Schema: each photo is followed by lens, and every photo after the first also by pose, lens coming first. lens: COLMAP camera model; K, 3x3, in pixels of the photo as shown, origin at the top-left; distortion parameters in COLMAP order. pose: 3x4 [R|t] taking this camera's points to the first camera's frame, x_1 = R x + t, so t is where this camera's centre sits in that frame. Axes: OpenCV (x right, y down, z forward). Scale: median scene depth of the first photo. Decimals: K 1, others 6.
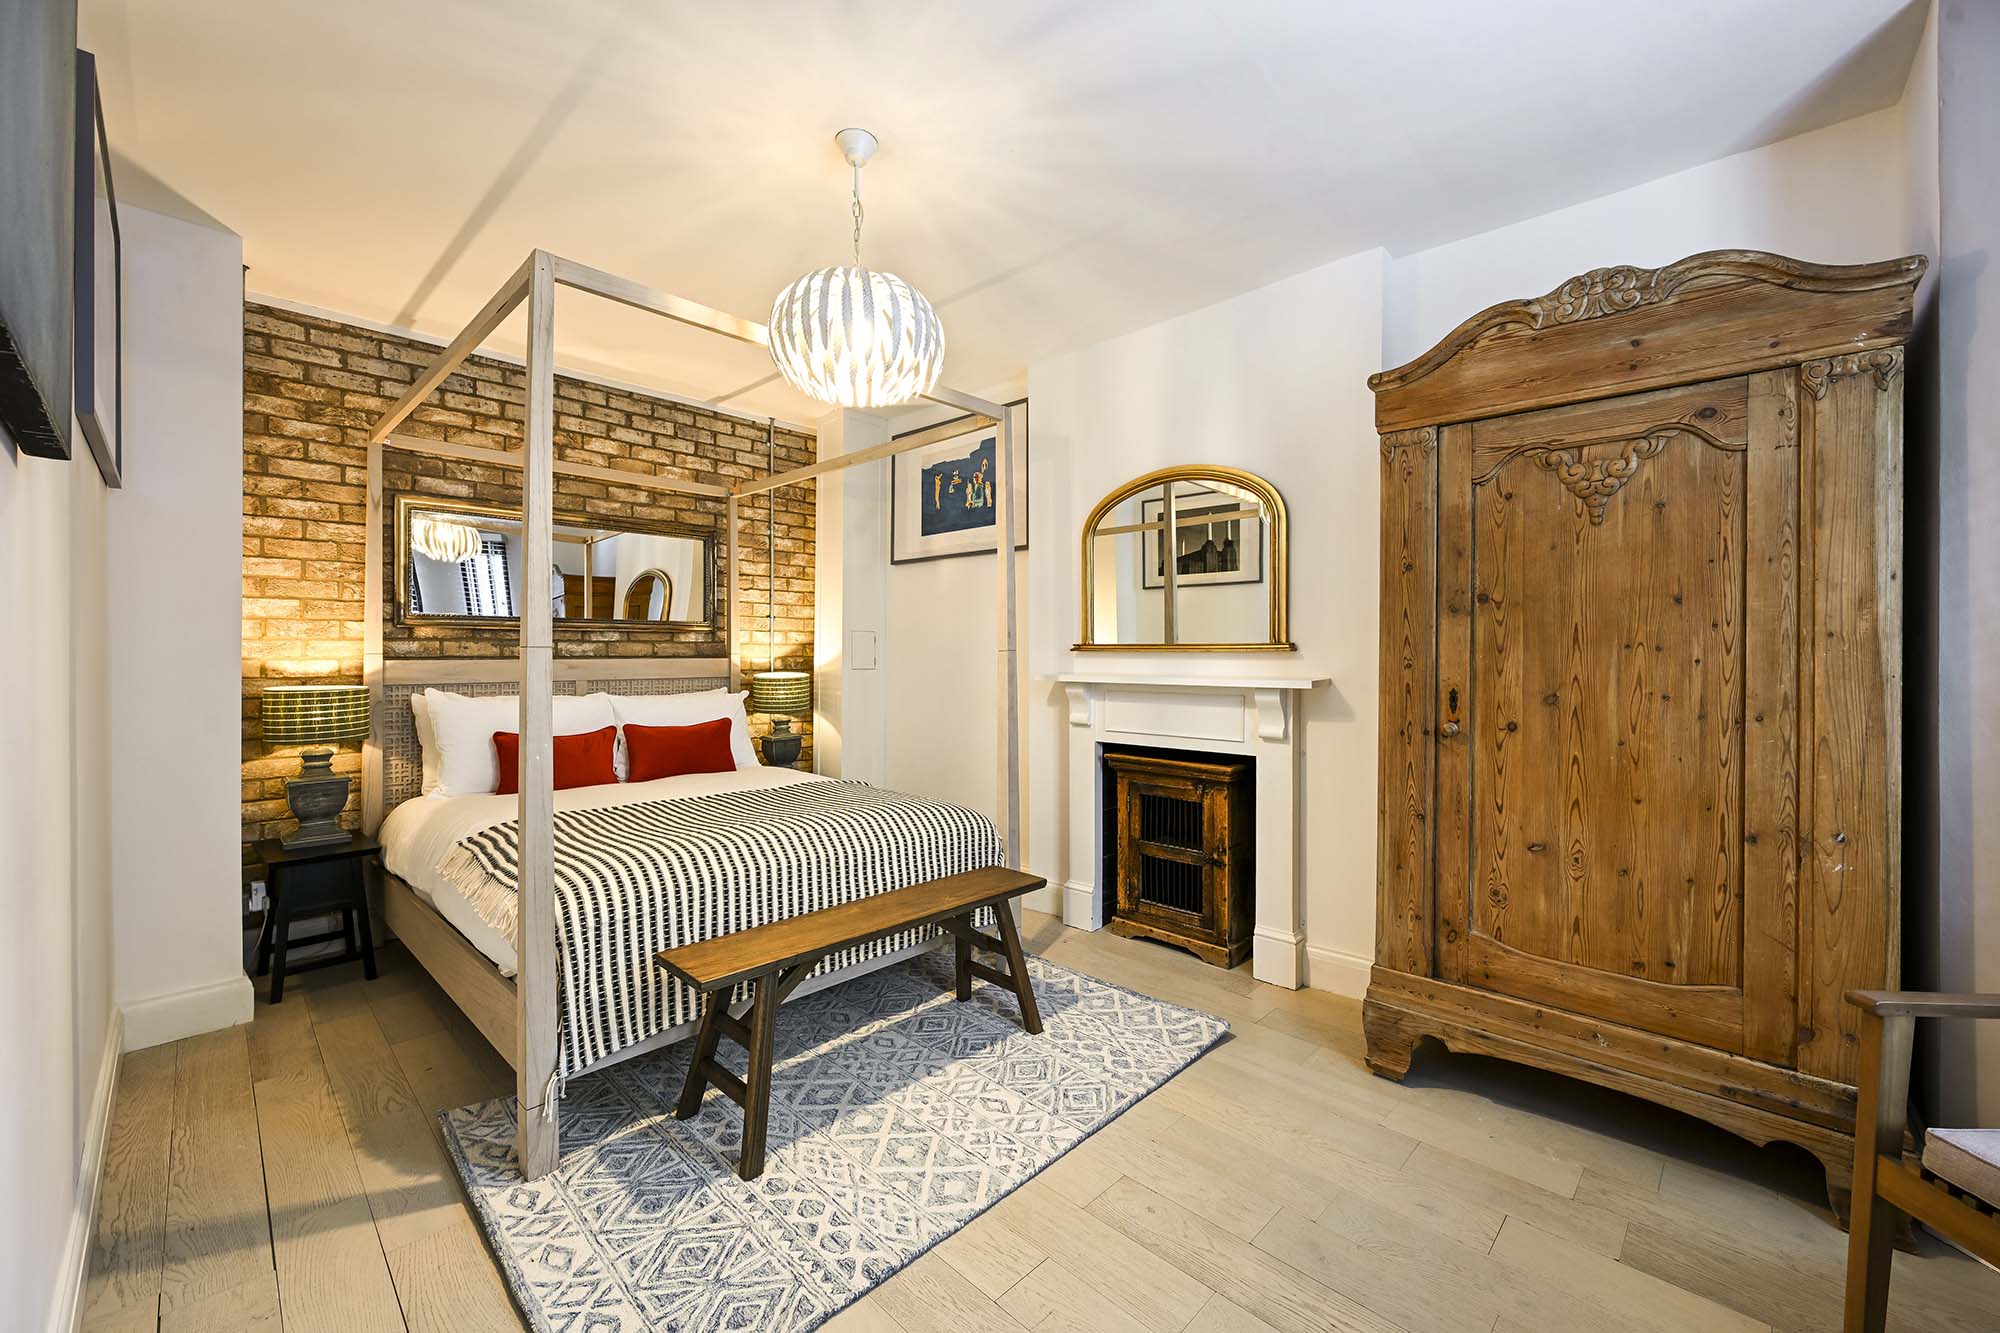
lens RADIAL K [[755.8, 0, 995.5], [0, 755.8, 647.9], [0, 0, 1]] dist [-0.001404, 0.000021]
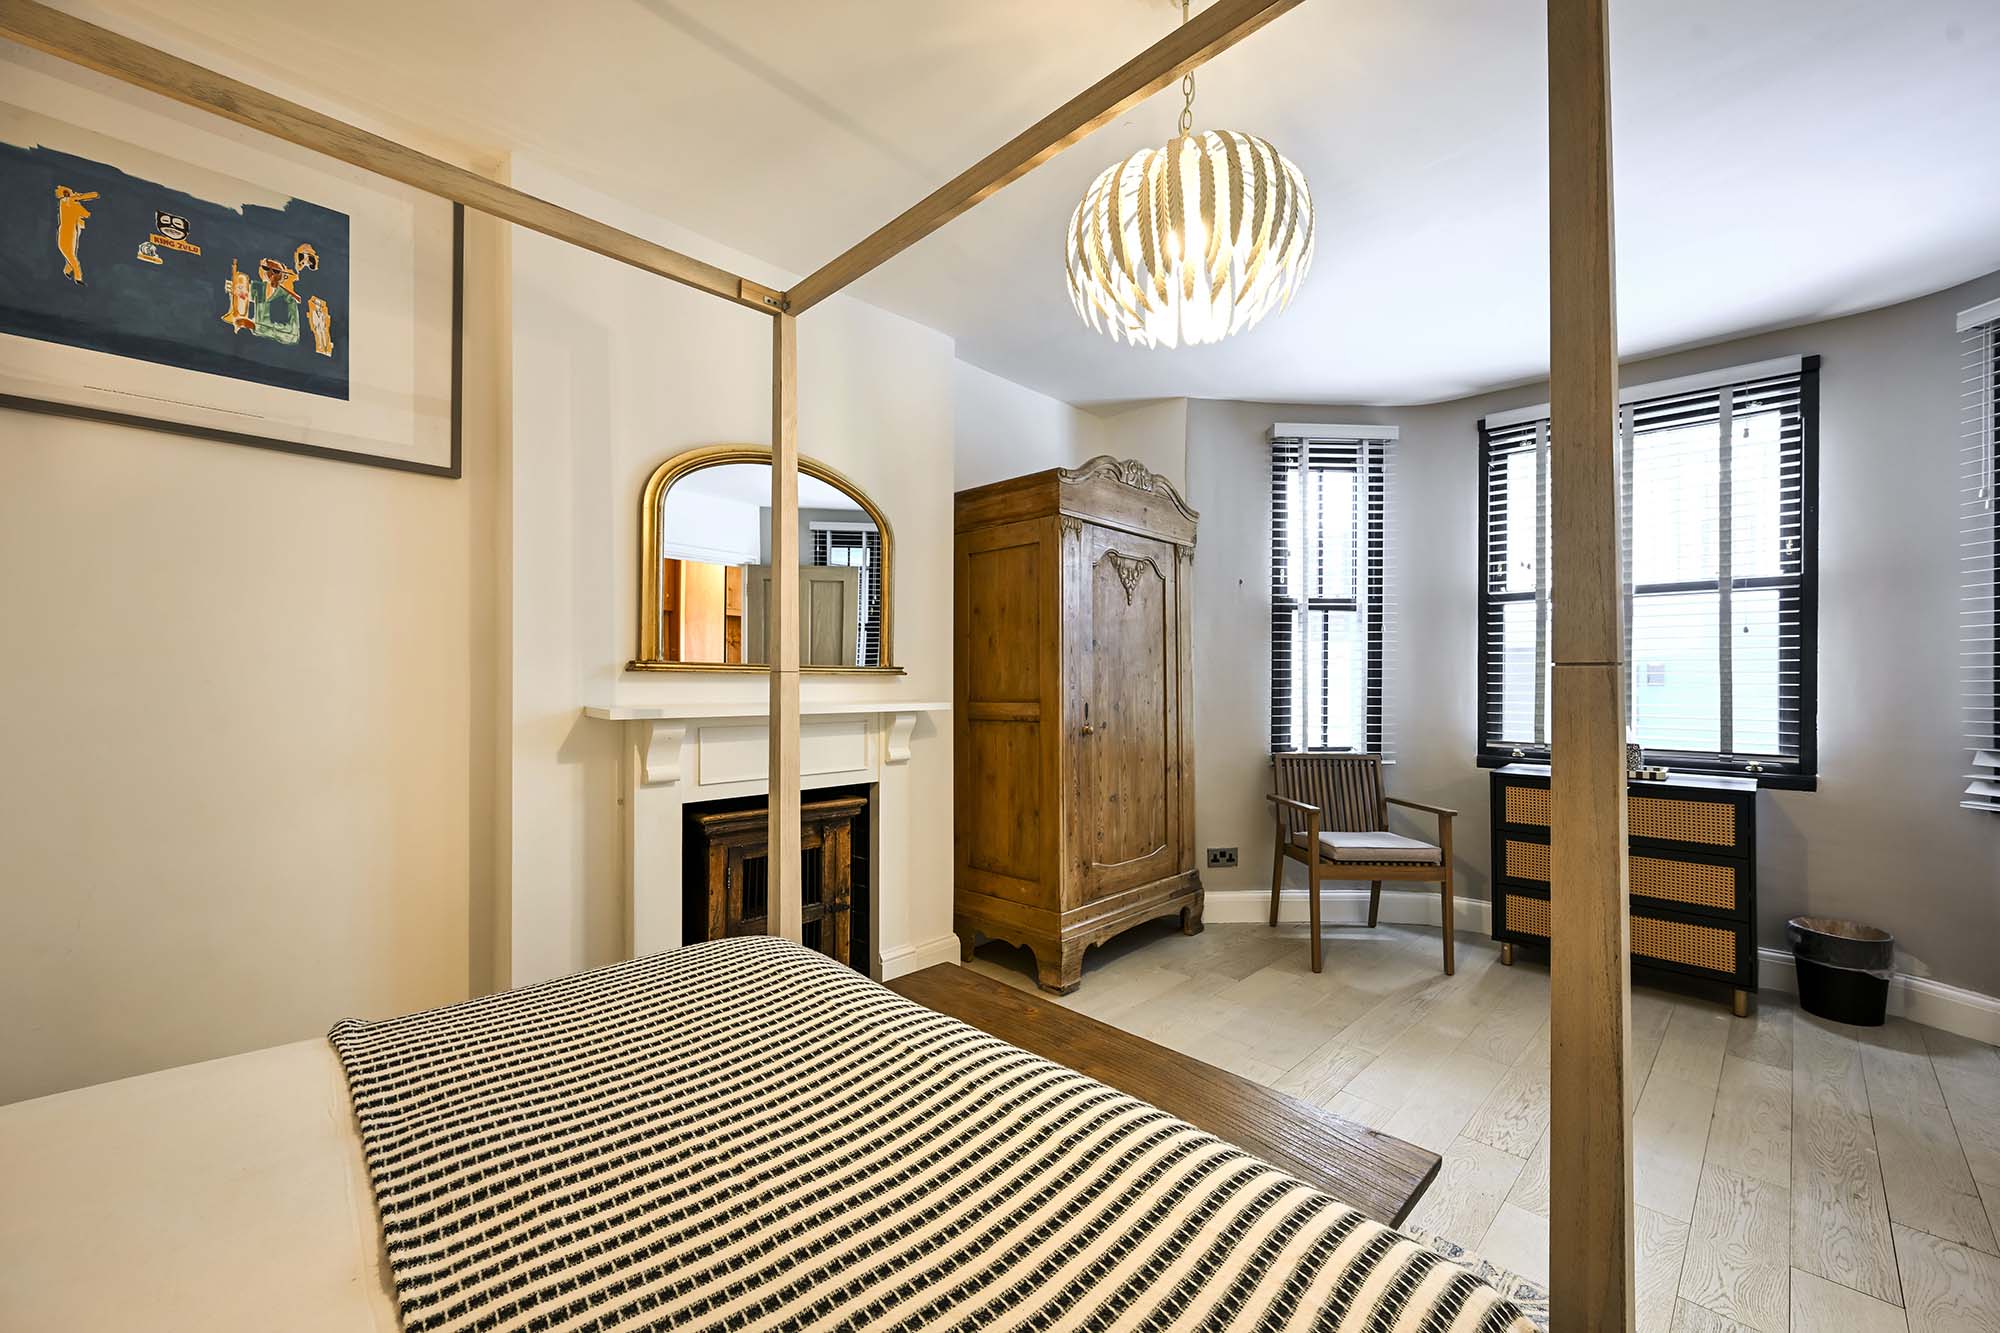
lens RADIAL K [[784.2, 0, 998.1], [0, 784.2, 673.0], [0, 0, 1]] dist [-0.002990, 0.000565]
pose [[0.039696, 0.004822, 0.999200, -0.588020], [-0.015372, 0.999873, -0.004215, 0.003617], [-0.999094, -0.015192, 0.039765, 0.713090]]
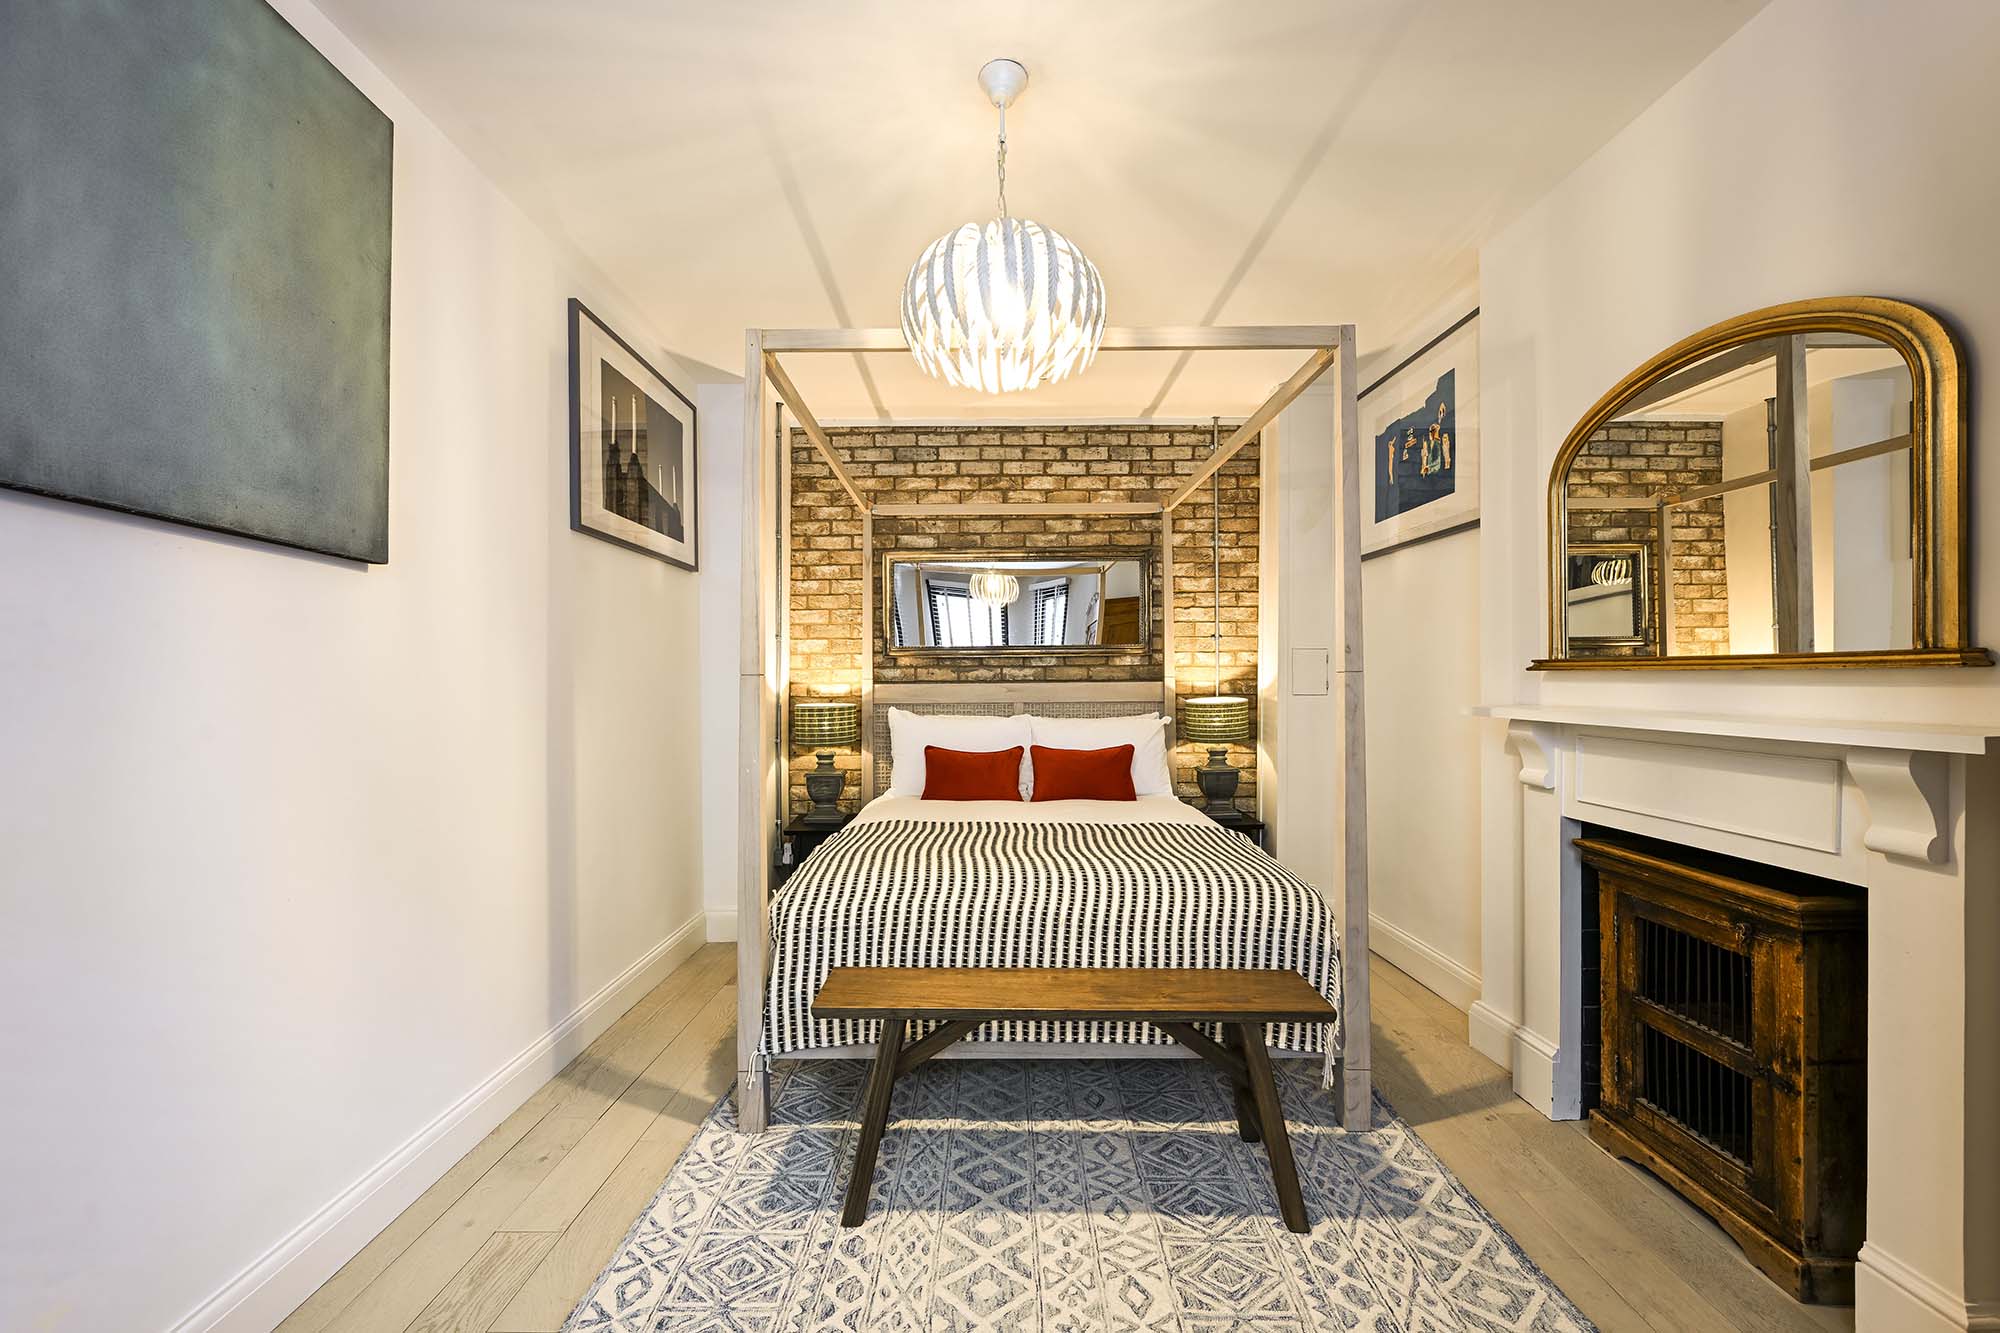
lens RADIAL K [[774.1, 0, 1016.1], [0, 774.1, 677.1], [0, 0, 1]] dist [-0.002552, 0.000324]
pose [[0.702592, -0.005167, -0.711574, 0.281155], [0.012322, 0.999912, 0.004906, 0.001057], [0.711486, -0.012215, 0.702594, 0.248409]]
